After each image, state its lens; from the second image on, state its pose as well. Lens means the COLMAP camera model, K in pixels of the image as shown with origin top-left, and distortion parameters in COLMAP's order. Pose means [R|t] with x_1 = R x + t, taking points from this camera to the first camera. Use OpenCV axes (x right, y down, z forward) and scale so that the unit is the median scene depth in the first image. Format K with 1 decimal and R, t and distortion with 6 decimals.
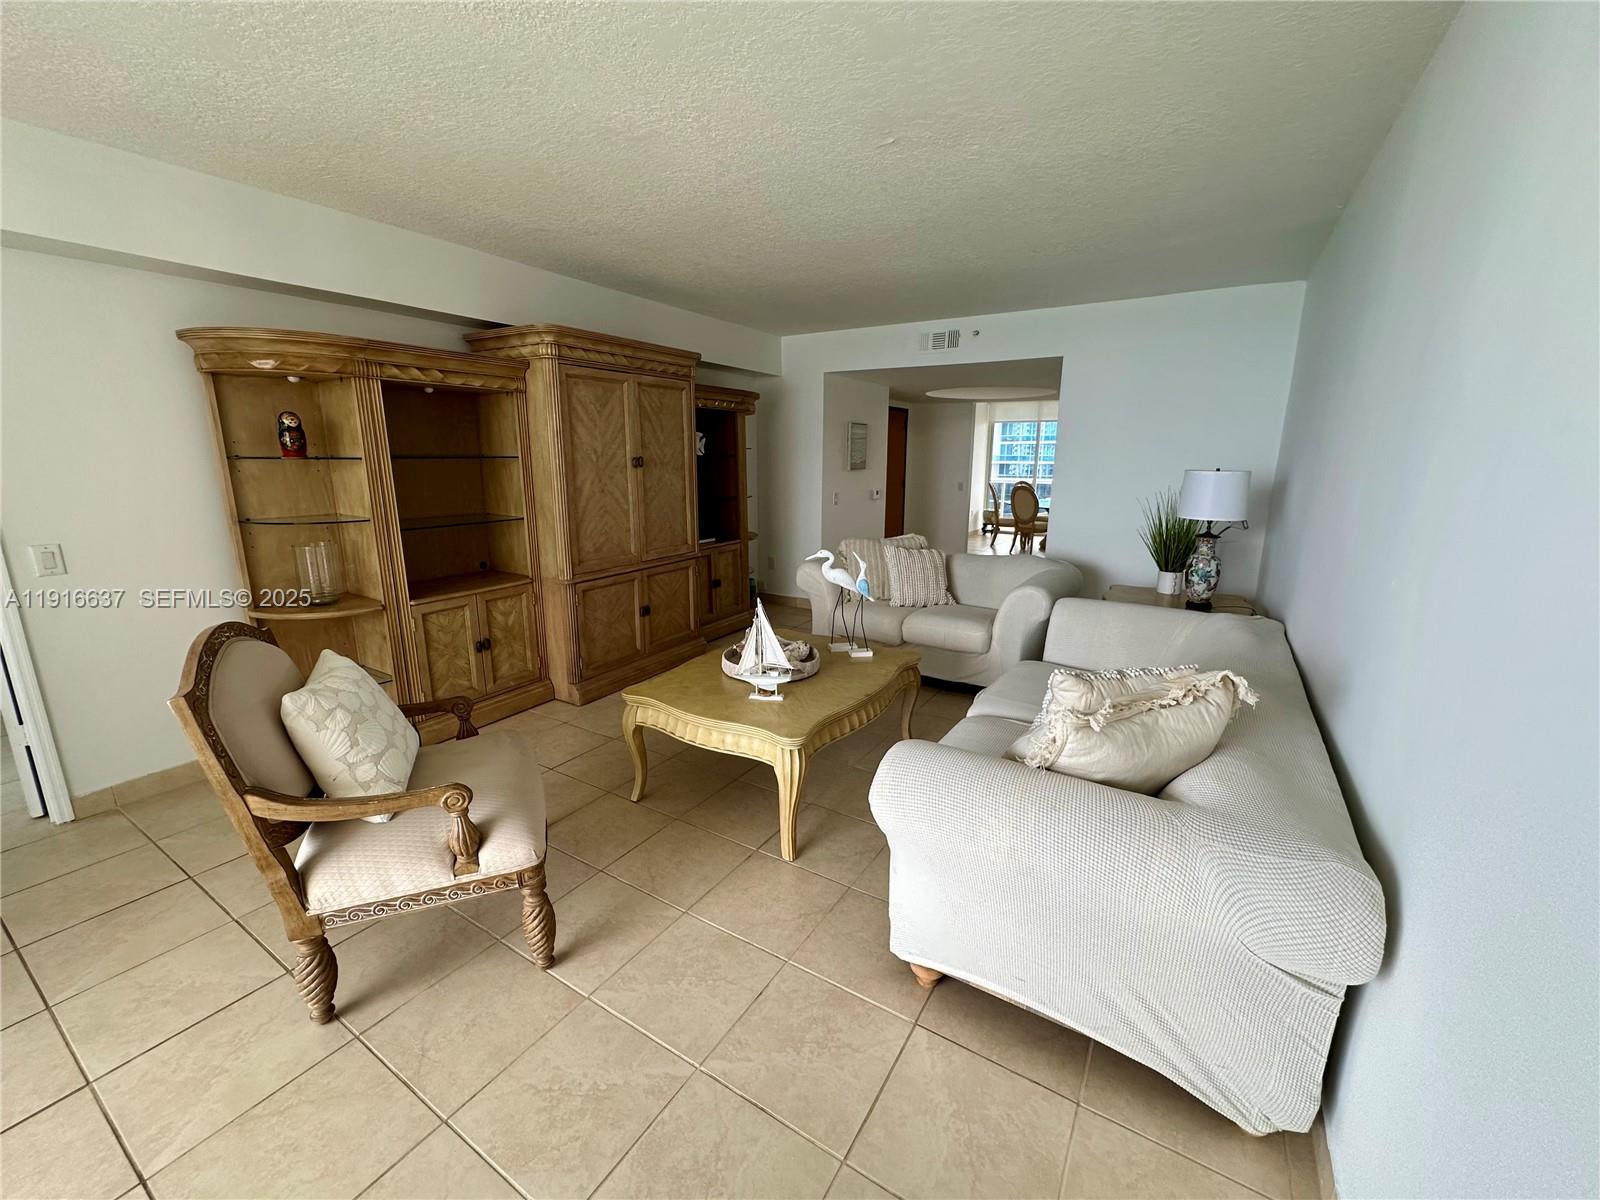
lens RADIAL K [[640.6, 0, 798.5], [0, 640.6, 597.6], [0, 0, 1]] dist [-0.003243, 0.000412]
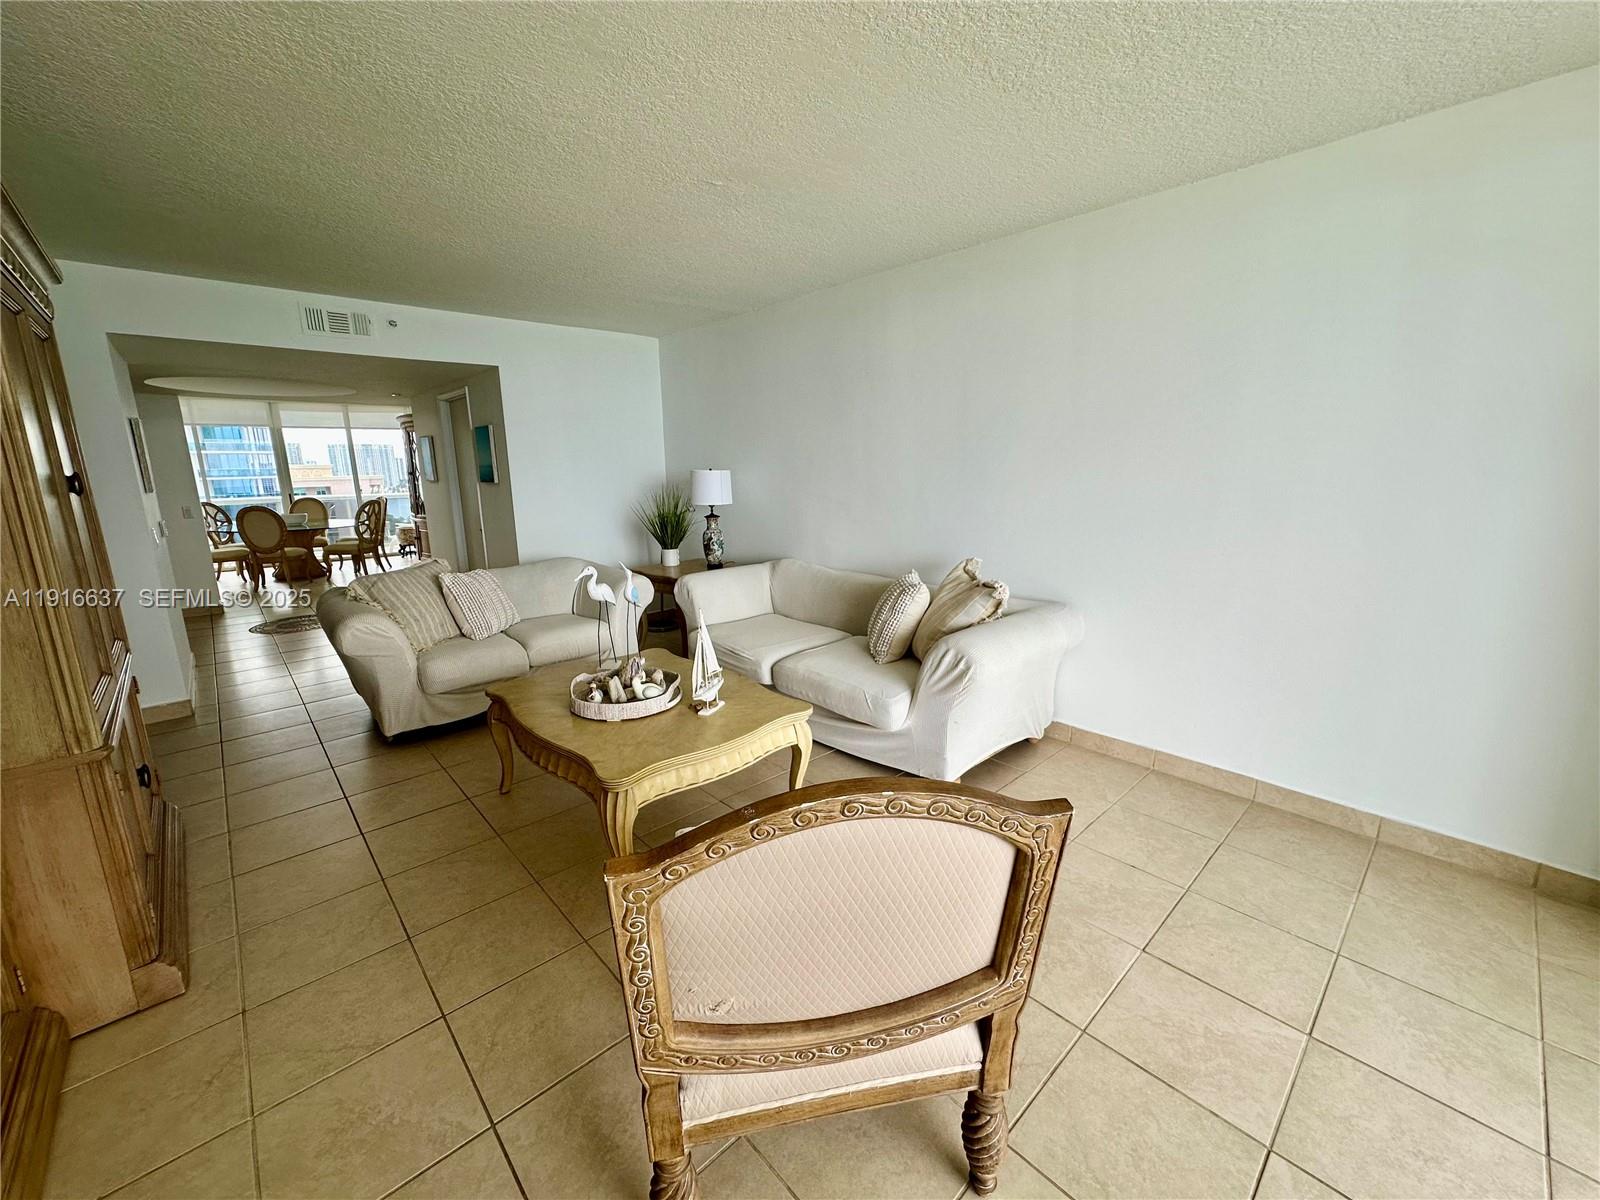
lens RADIAL K [[644.1, 0, 800.5], [0, 644.1, 595.1], [0, 0, 1]] dist [-0.003838, 0.000040]
pose [[0.260707, -0.204134, 0.943589, -0.715675], [0.224749, 0.963369, 0.146317, -0.096906], [-0.938893, 0.173925, 0.297036, 0.441830]]
